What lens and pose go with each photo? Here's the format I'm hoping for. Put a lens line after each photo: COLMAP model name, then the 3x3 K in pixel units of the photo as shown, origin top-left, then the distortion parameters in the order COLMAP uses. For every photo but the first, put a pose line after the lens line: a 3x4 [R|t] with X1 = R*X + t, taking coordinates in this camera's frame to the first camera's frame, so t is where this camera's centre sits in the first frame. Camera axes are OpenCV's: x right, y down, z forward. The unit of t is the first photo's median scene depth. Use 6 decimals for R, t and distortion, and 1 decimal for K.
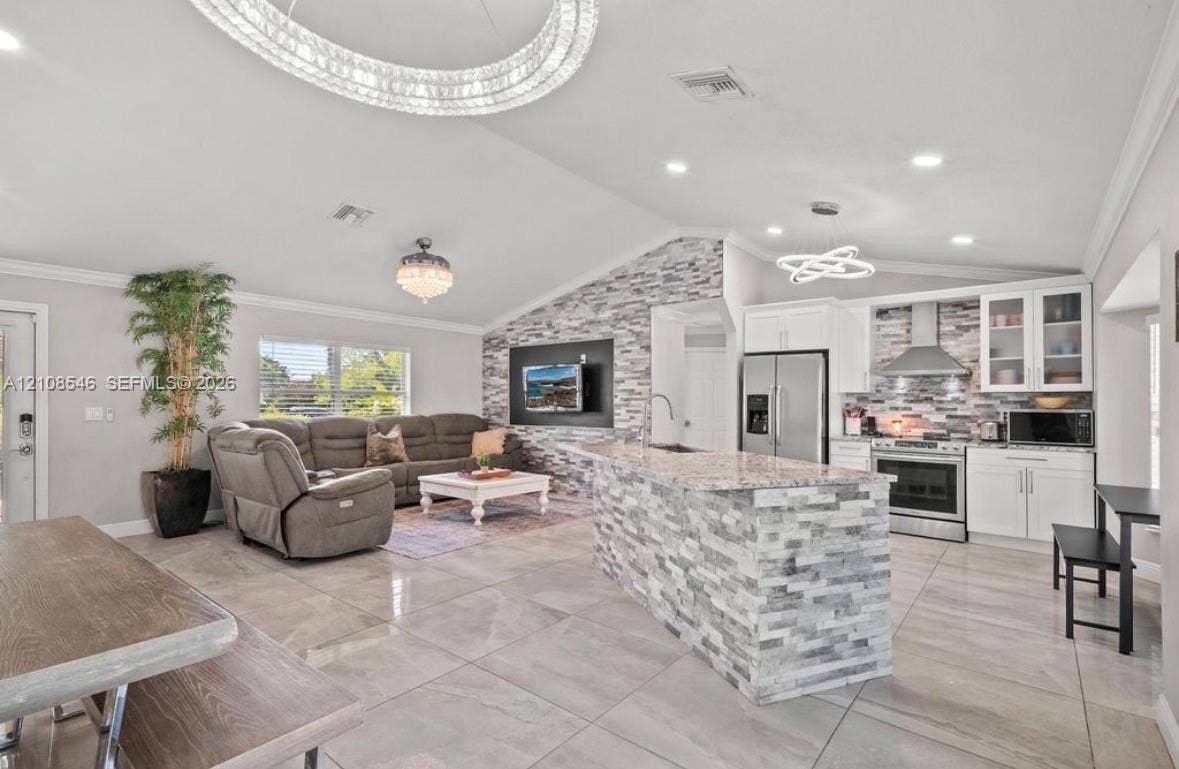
lens RADIAL K [[533.8, 0, 600.6], [0, 533.8, 398.3], [0, 0, 1]] dist [0.010299, -0.006819]
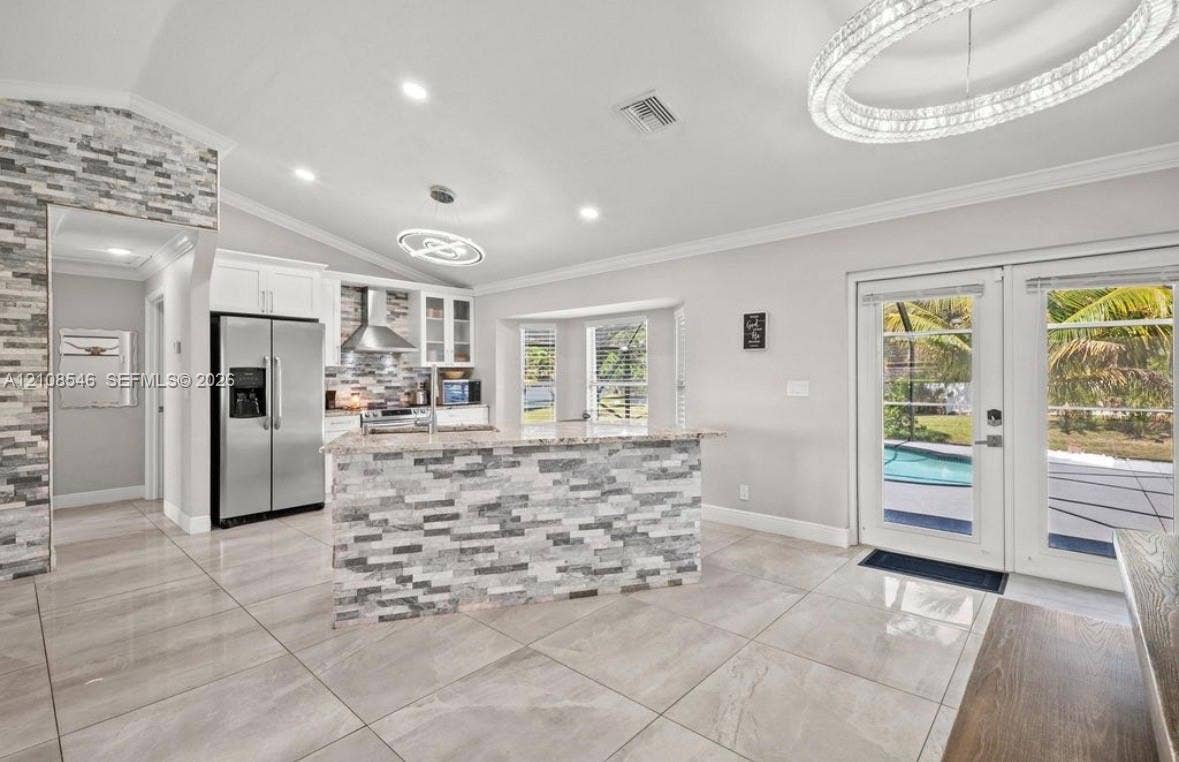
lens RADIAL K [[533.8, 0, 572.9], [0, 533.8, 372.3], [0, 0, 1]] dist [0.010299, -0.006819]
pose [[0.079907, -0.000373, 0.996802, -0.466139], [0.002590, 0.999997, 0.000167, 0.001285], [-0.996799, 0.002568, 0.079908, 0.486635]]
